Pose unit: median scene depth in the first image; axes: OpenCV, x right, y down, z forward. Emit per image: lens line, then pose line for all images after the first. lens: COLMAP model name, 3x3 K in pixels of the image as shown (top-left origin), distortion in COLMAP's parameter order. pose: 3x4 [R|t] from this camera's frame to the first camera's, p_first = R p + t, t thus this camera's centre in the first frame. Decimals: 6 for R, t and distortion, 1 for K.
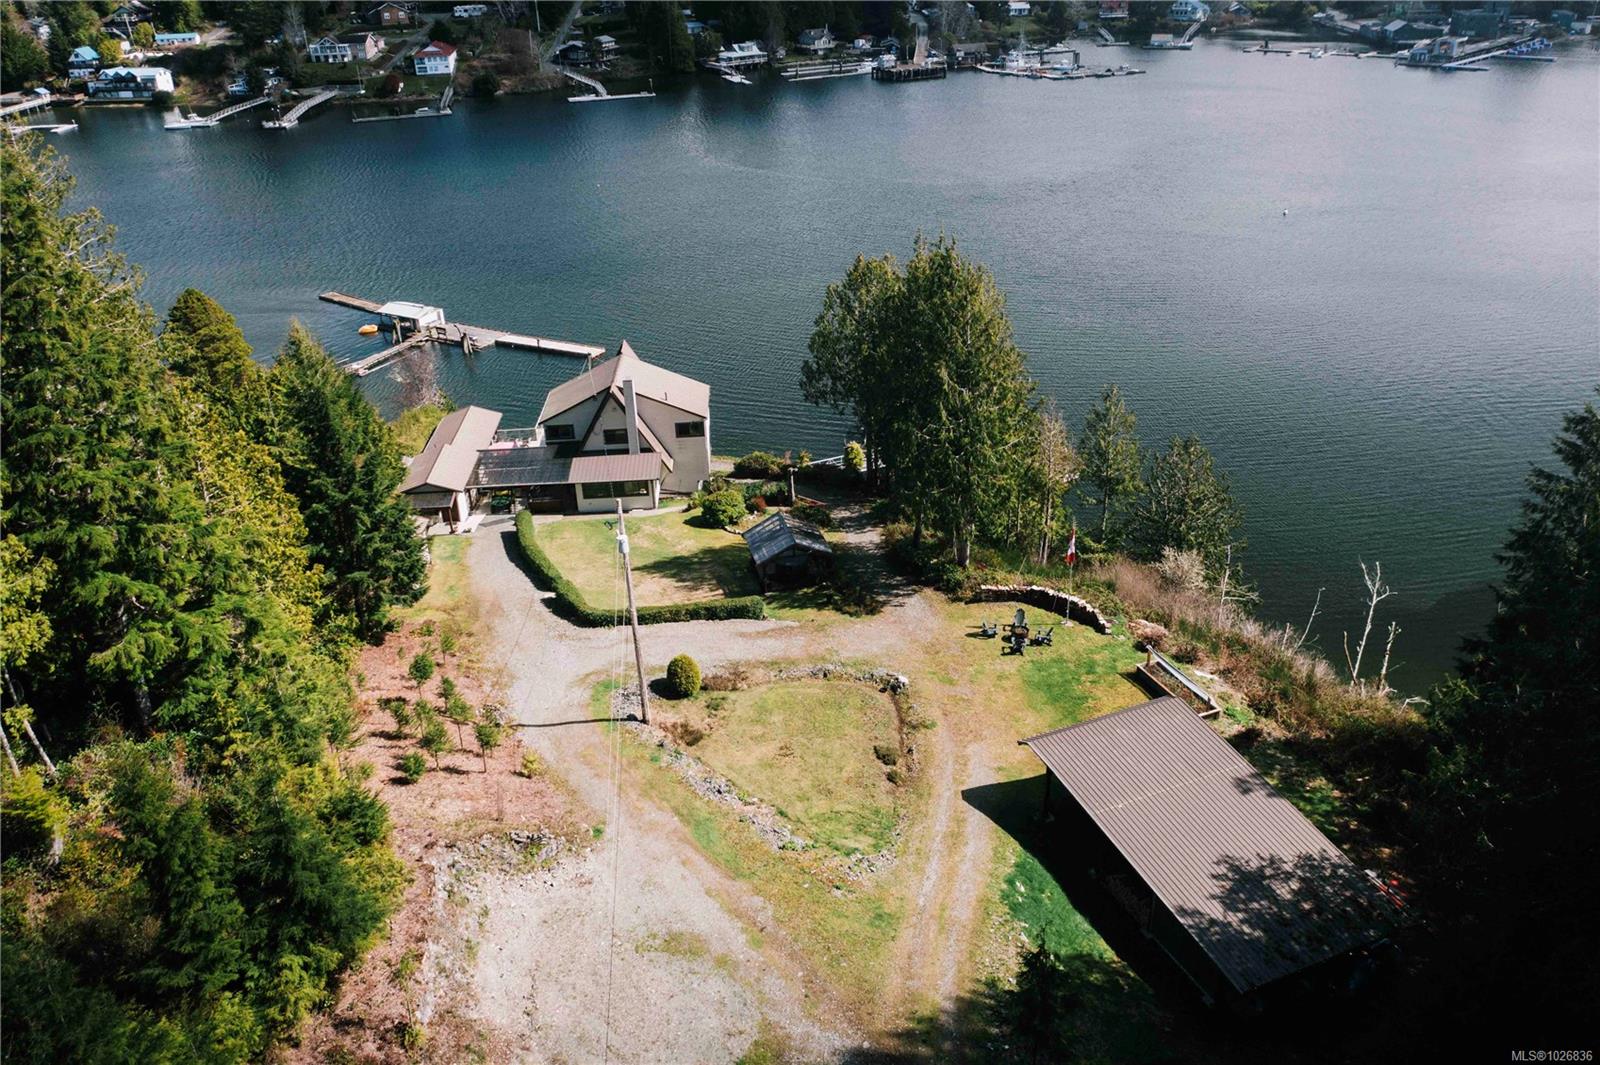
lens RADIAL K [[1249.7, 0, 784.8], [0, 1249.7, 530.5], [0, 0, 1]] dist [-0.006393, -0.004977]
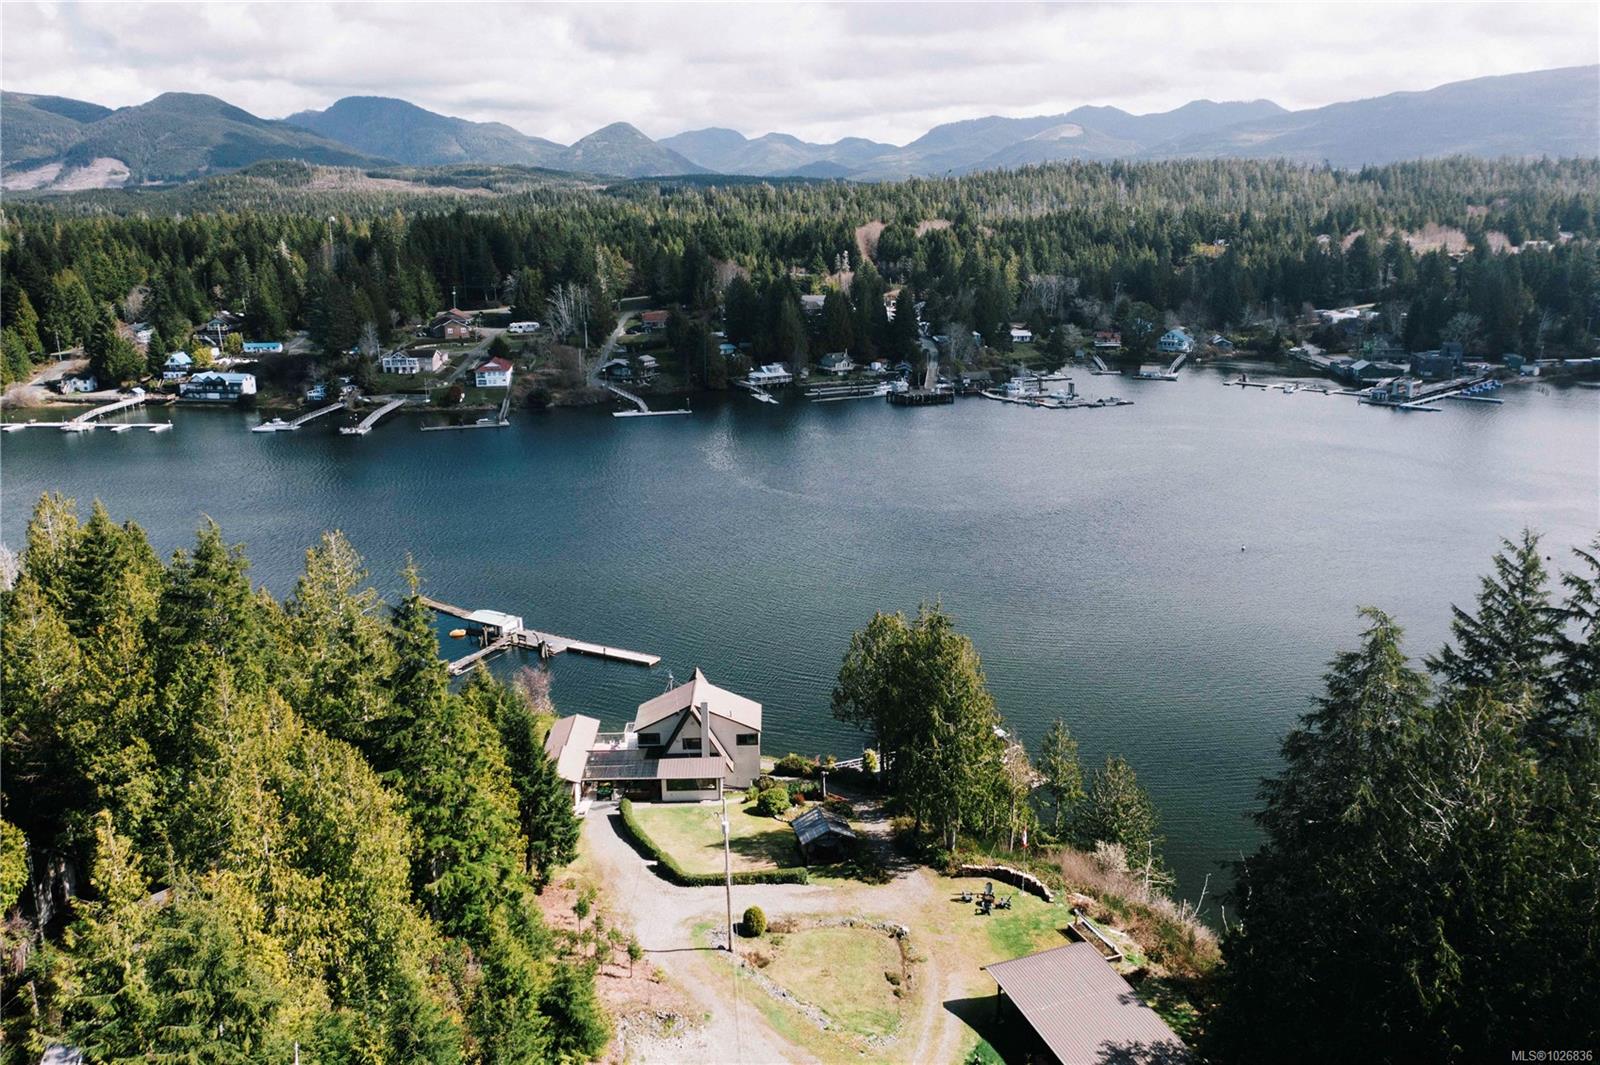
lens RADIAL K [[1312.8, 0, 792.1], [0, 1312.8, 528.6], [0, 0, 1]] dist [-0.012501, 0.003269]
pose [[0.999578, 0.029036, -0.001259, -0.032631], [-0.028637, 0.976602, -0.213141, -0.003928], [-0.004959, 0.213087, 0.977021, -0.396325]]
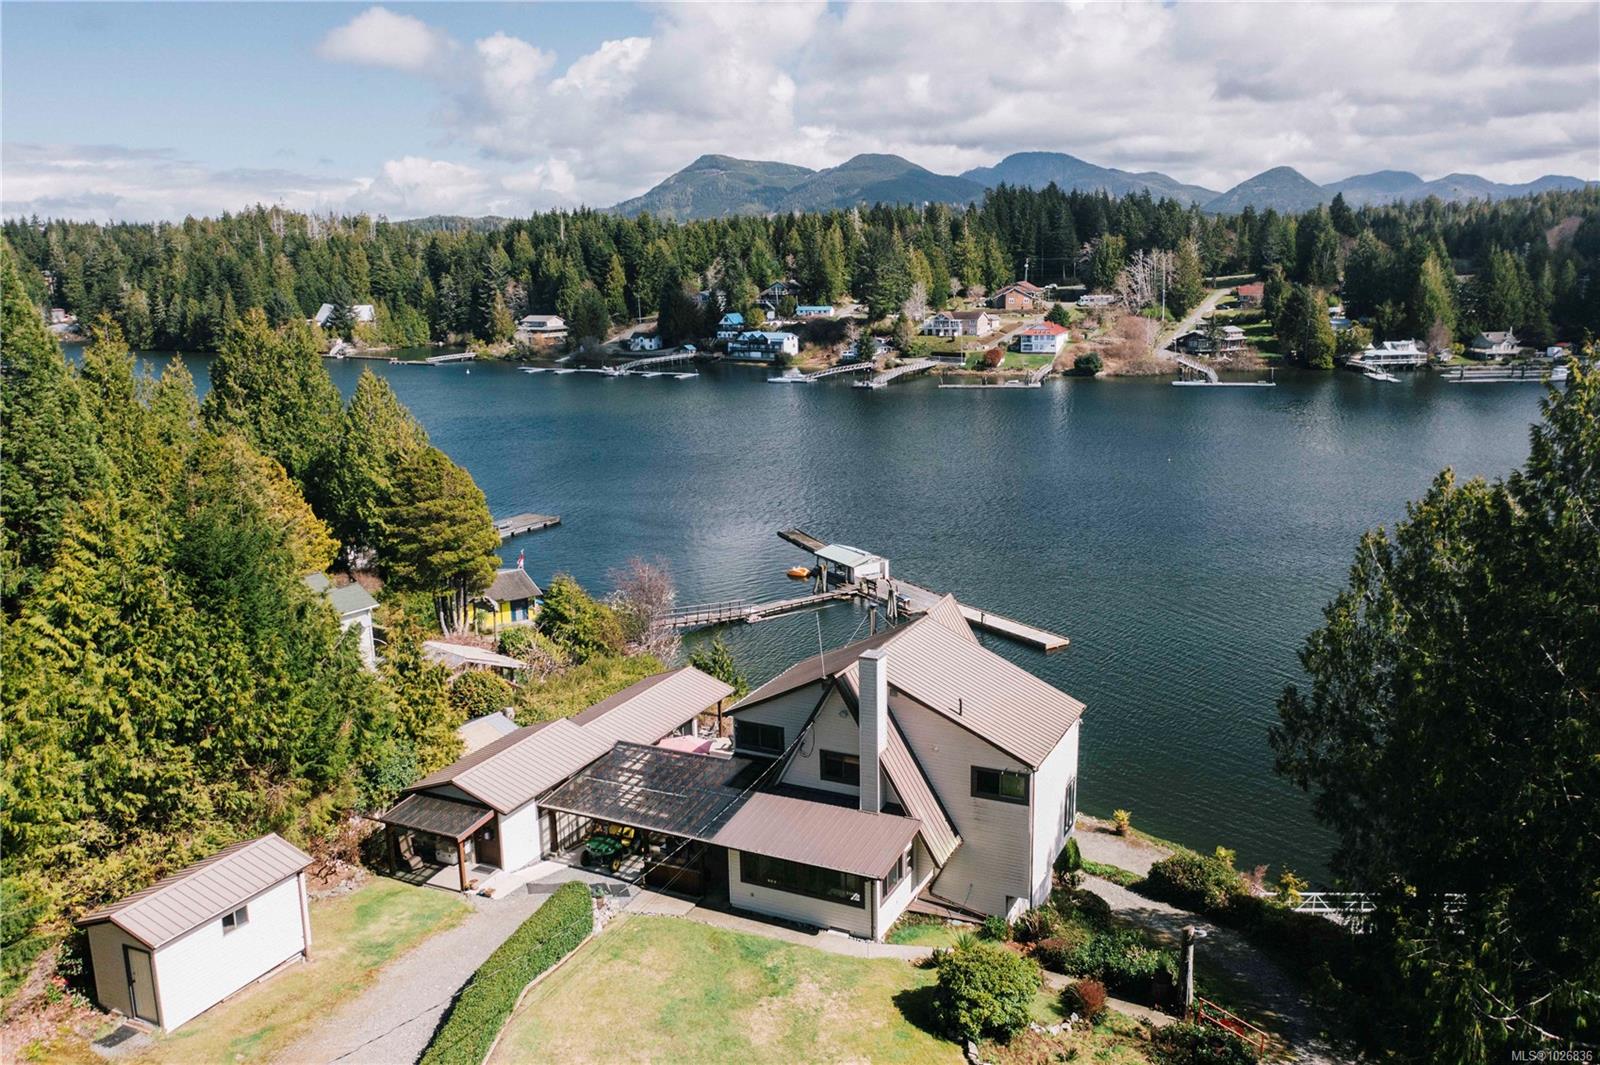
lens RADIAL K [[1224.3, 0, 826.5], [0, 1224.3, 534.1], [0, 0, 1]] dist [-0.011296, -0.003487]
pose [[0.882559, 0.116315, -0.455588, 0.065620], [-0.223150, 0.956465, -0.188091, -0.068422], [0.413877, 0.267666, 0.870093, 0.532329]]
